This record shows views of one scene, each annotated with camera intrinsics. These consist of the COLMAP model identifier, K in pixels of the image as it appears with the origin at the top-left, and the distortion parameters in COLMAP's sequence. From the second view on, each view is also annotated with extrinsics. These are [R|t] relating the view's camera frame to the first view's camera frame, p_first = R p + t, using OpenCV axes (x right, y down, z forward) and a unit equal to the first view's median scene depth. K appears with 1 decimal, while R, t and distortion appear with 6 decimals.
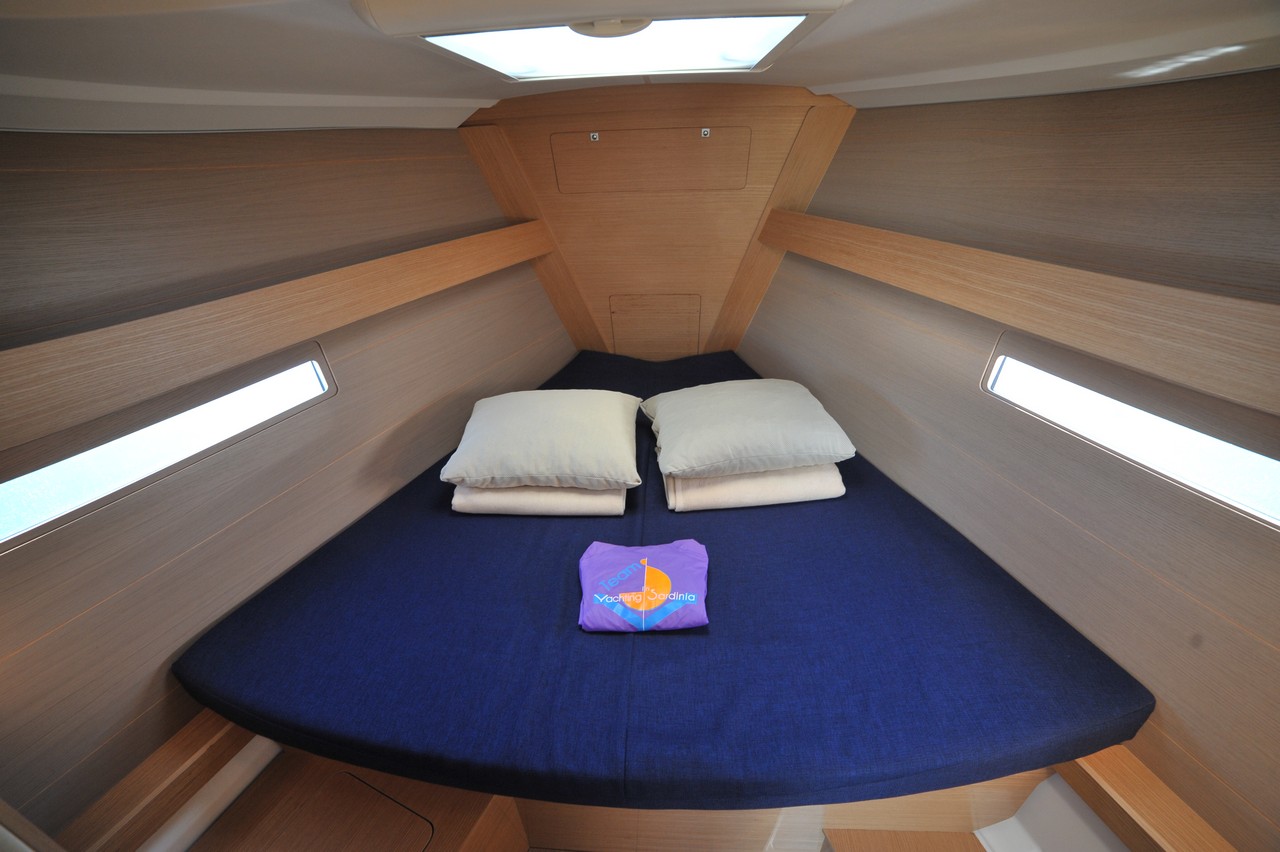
lens RADIAL K [[525.6, 0, 640.0], [0, 525.6, 426.0], [0, 0, 1]] dist [-0.115953, 0.034609]
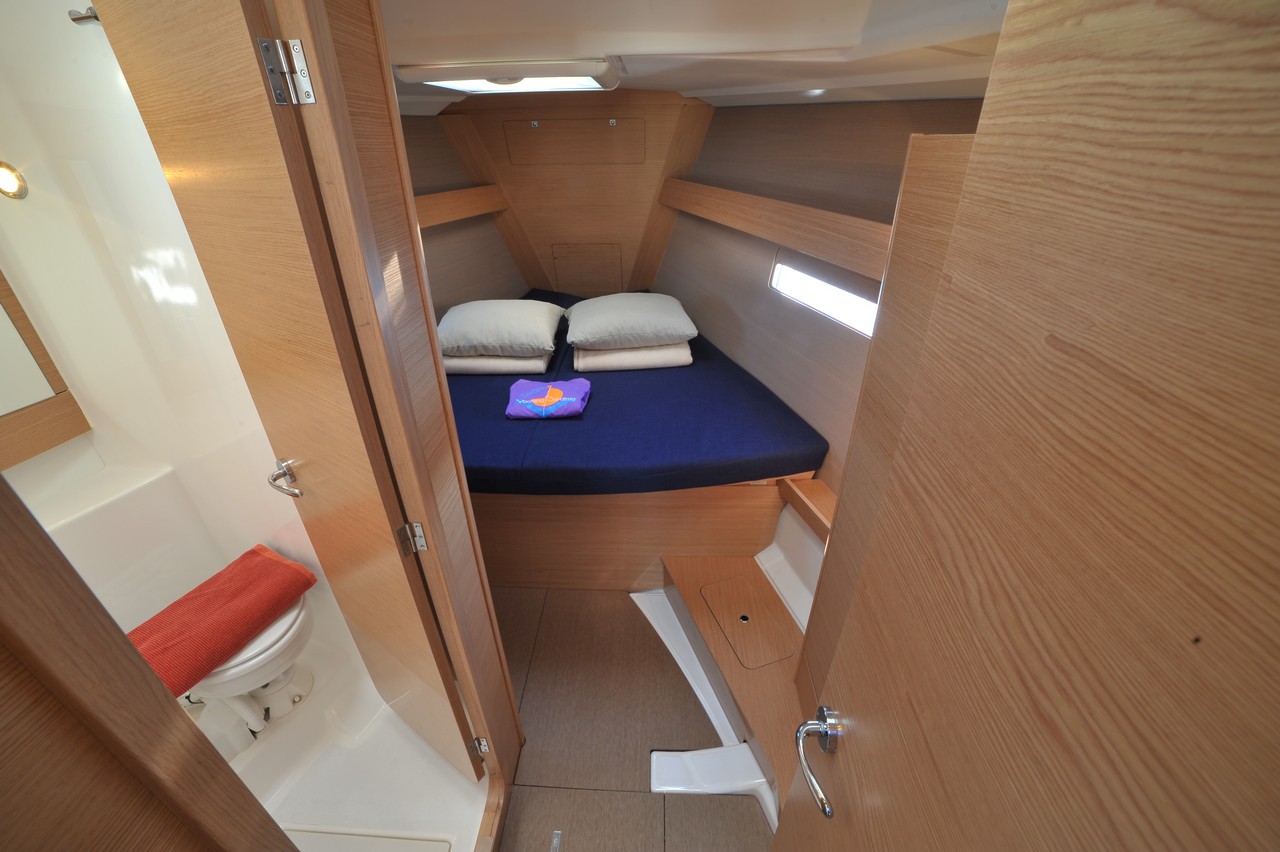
lens RADIAL K [[525.6, 0, 640.0], [0, 525.6, 426.0], [0, 0, 1]] dist [-0.115953, 0.034609]
pose [[0.999134, 0.008150, 0.040803, 0.191852], [-0.009299, 0.999563, 0.028055, 0.286467], [-0.040557, -0.028410, 0.998773, -0.550198]]
